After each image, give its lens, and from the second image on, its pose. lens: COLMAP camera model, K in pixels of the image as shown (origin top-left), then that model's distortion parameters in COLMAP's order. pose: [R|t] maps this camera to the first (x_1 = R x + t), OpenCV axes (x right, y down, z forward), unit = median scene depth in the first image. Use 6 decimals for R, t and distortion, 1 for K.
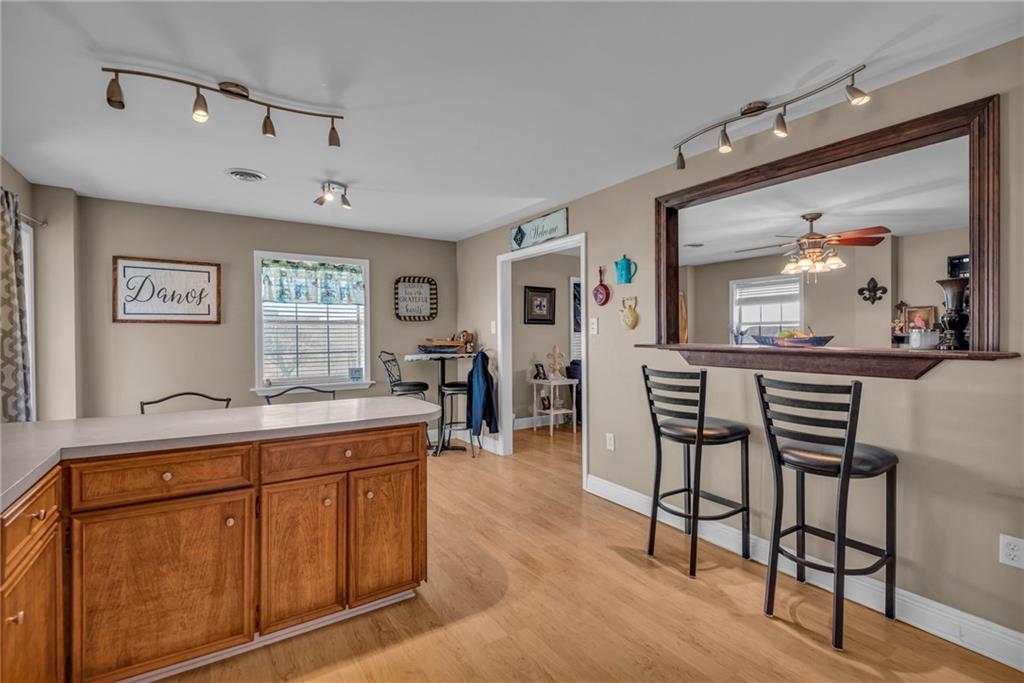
lens RADIAL K [[479.0, 0, 510.0], [0, 479.0, 336.6], [0, 0, 1]] dist [0.017191, -0.011271]
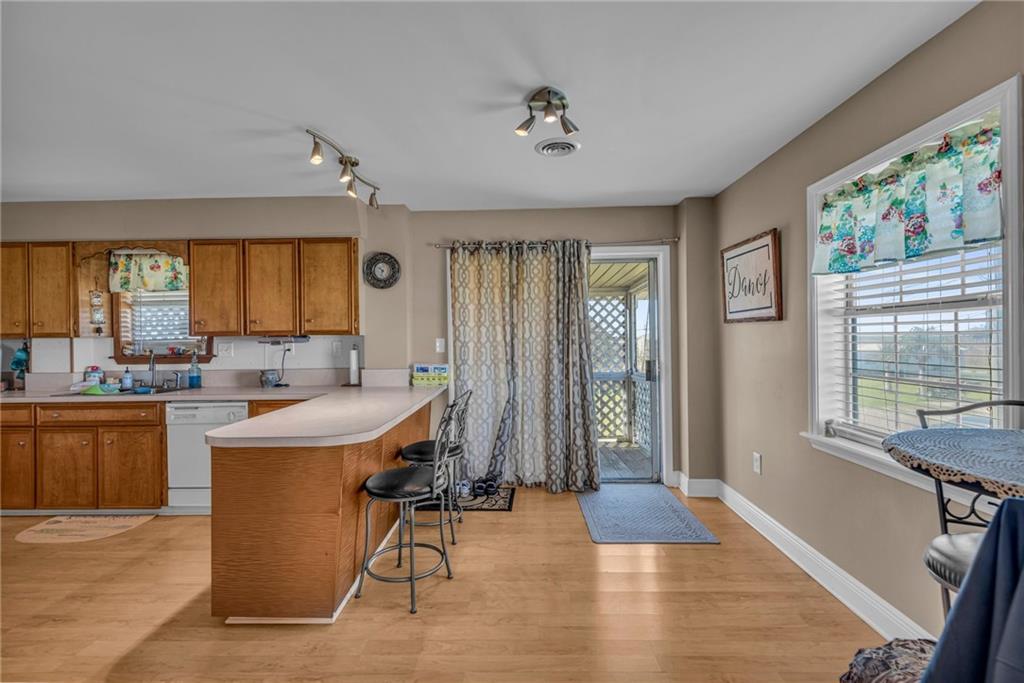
lens RADIAL K [[479.0, 0, 526.3], [0, 479.0, 337.1], [0, 0, 1]] dist [0.017191, -0.011271]
pose [[-0.576330, 0.011323, -0.817138, 0.116527], [0.009771, 0.999928, 0.006964, -0.011809], [0.817158, -0.003971, -0.576400, 1.040266]]
